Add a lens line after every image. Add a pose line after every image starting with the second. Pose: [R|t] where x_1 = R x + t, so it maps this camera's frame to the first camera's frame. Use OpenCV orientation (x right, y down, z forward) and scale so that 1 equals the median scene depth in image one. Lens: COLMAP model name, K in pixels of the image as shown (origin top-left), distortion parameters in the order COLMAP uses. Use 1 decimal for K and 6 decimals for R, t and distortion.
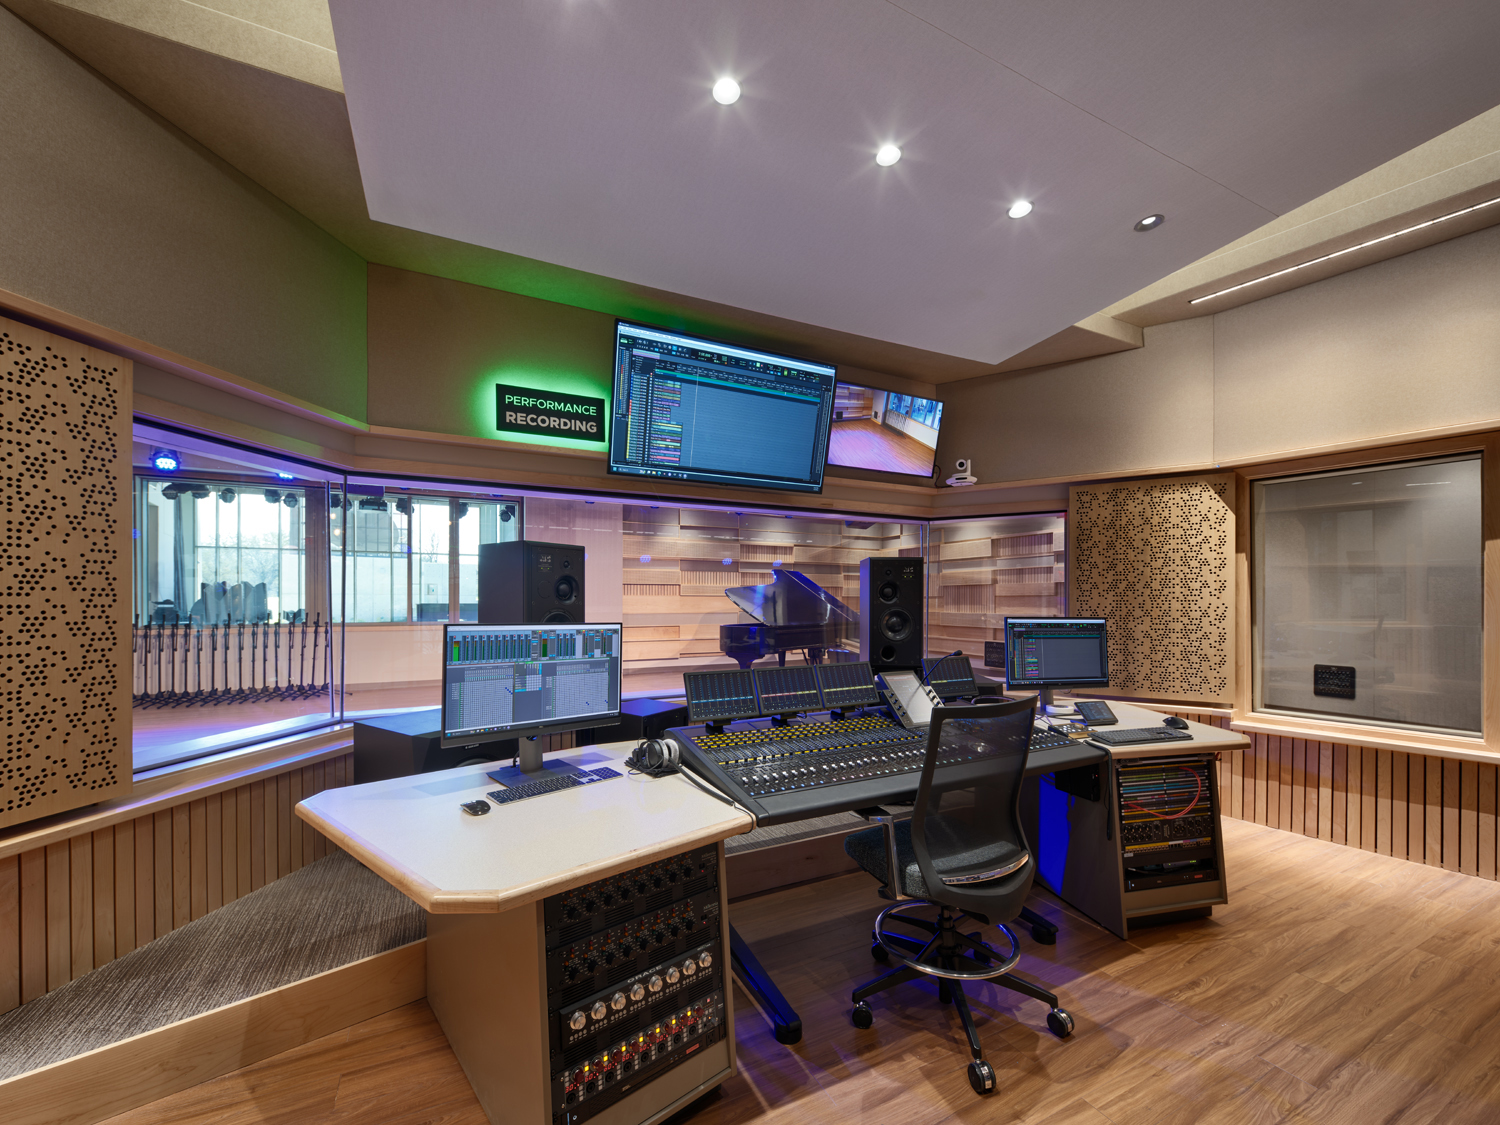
lens RADIAL K [[608.1, 0, 748.2], [0, 608.1, 599.6], [0, 0, 1]] dist [-0.001325, -0.000208]
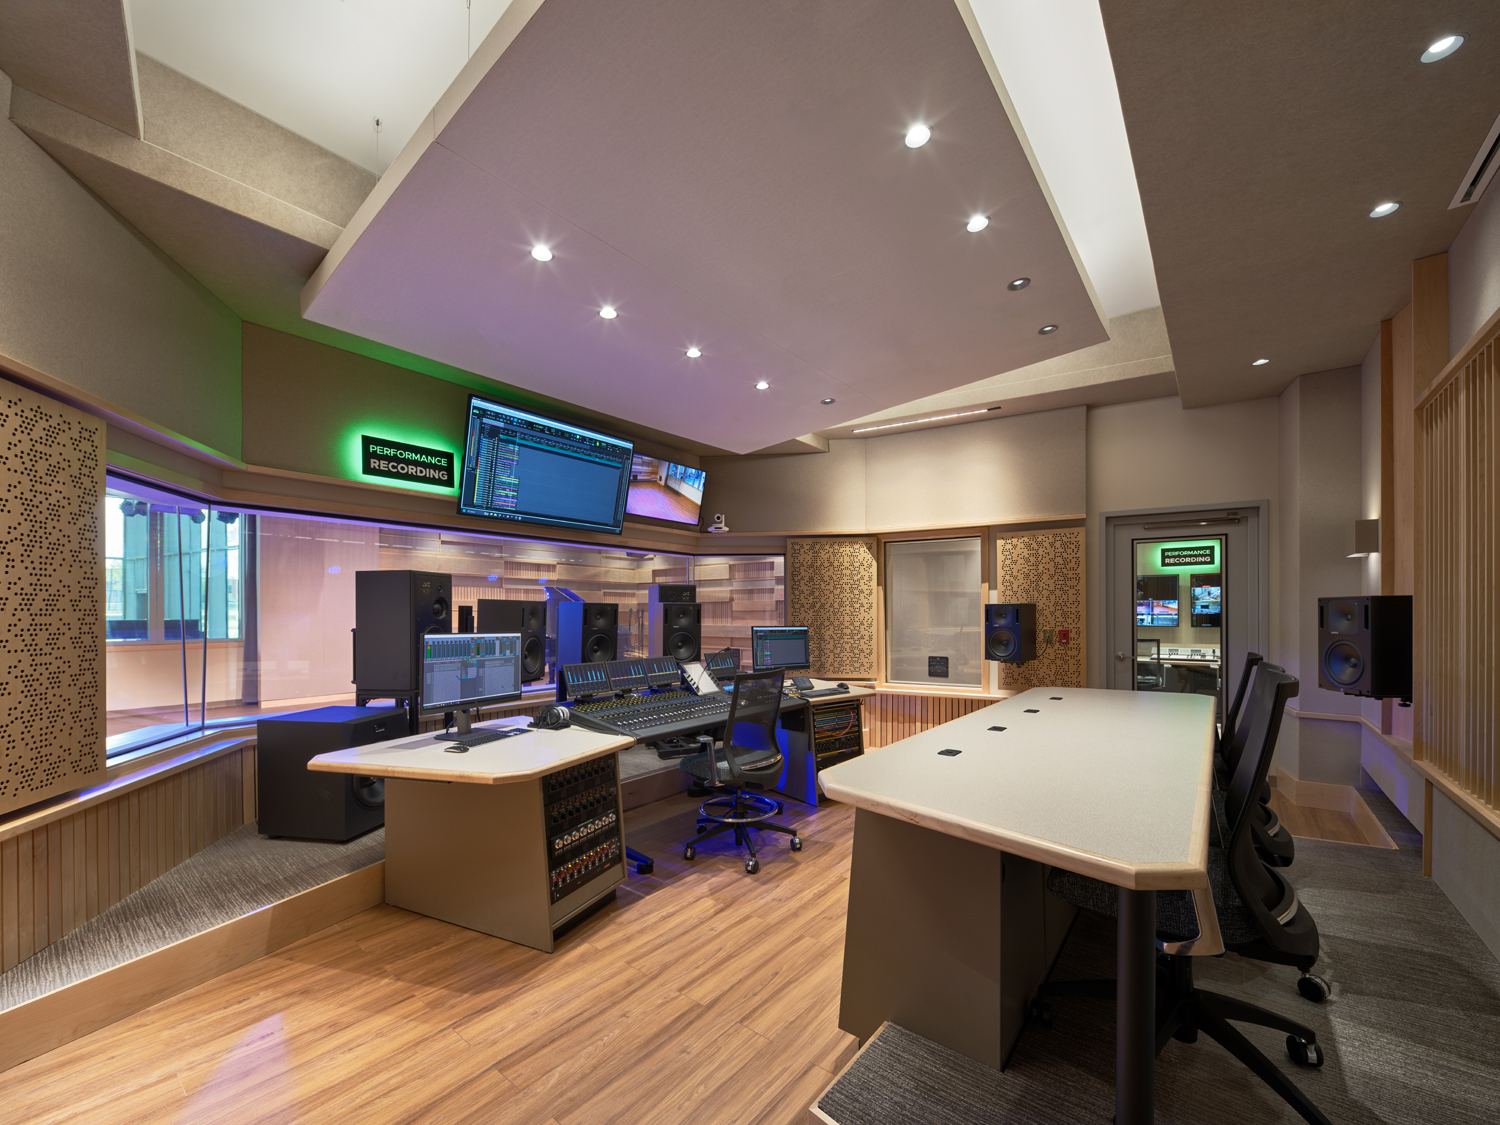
lens RADIAL K [[608.1, 0, 748.2], [0, 608.1, 599.6], [0, 0, 1]] dist [-0.001325, -0.000208]
pose [[0.910117, 0.007277, 0.414288, -0.201626], [0.002075, 0.999753, -0.022119, -0.004540], [-0.414347, 0.020991, 0.909877, -0.362012]]
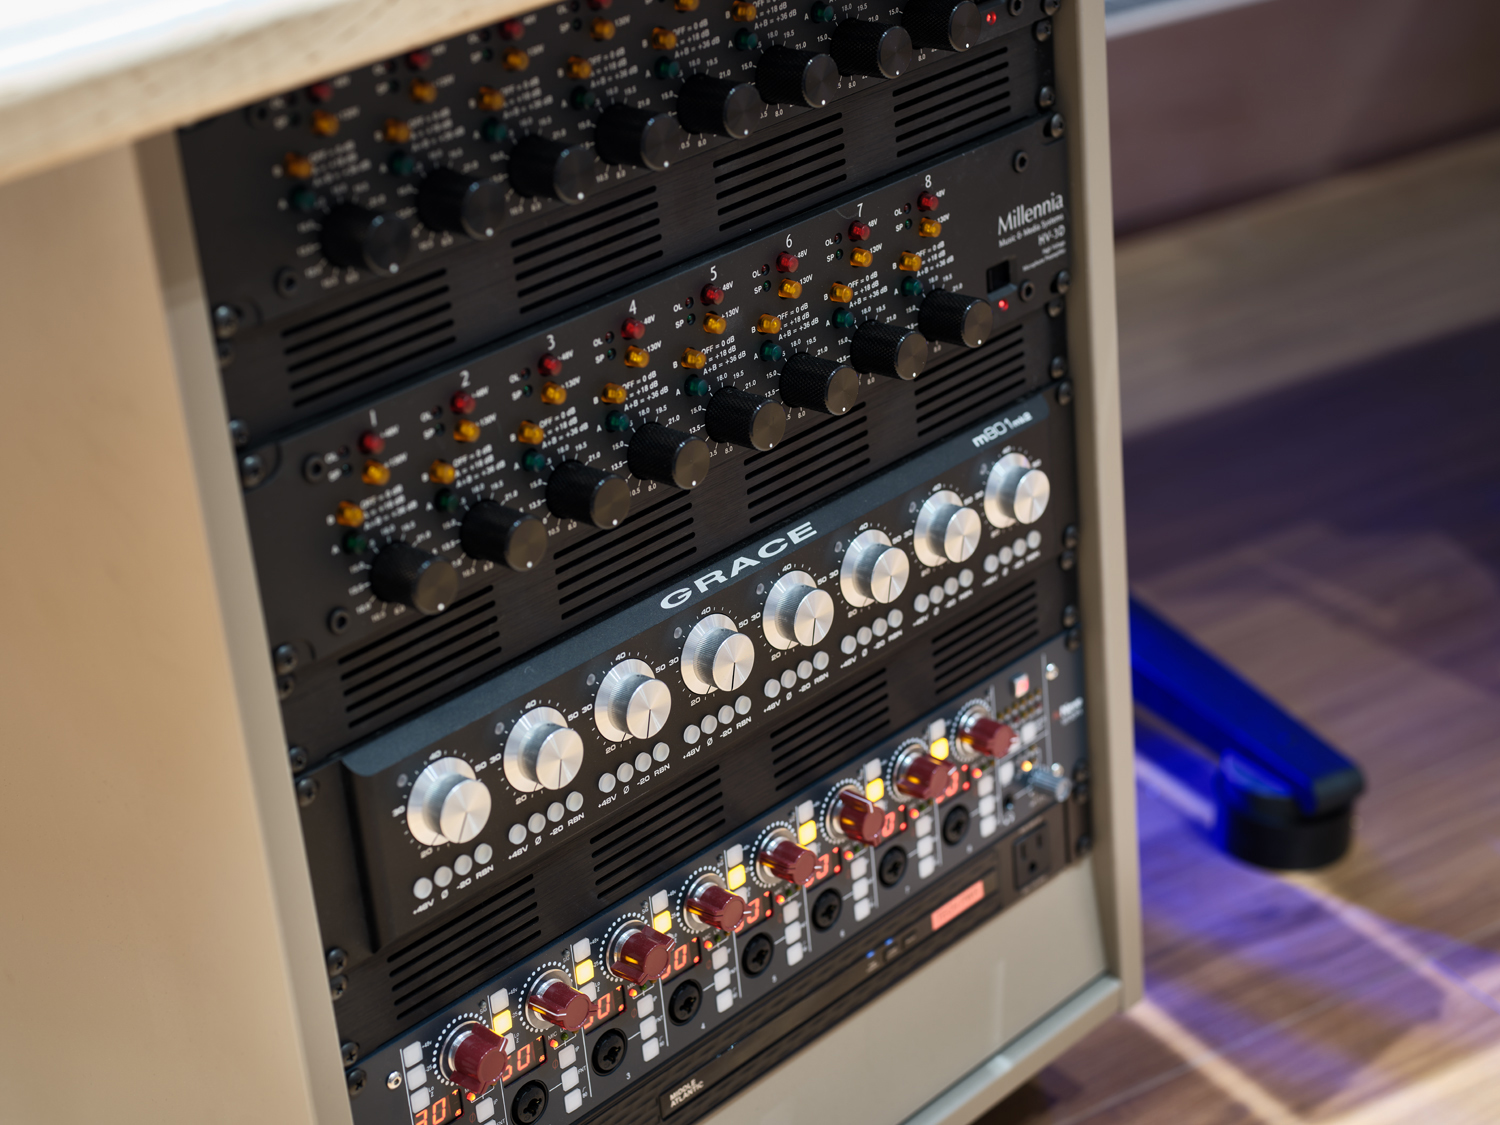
lens RADIAL K [[2888.1, 0, 750.0], [0, 2888.1, 562.5], [0, 0, 1]] dist [0.049976, 0.205534]
pose [[0.993376, -0.071210, 0.090184, -0.100486], [0.020446, 0.881846, 0.471095, 0.093123], [-0.113075, -0.466130, 0.877460, 0.112938]]
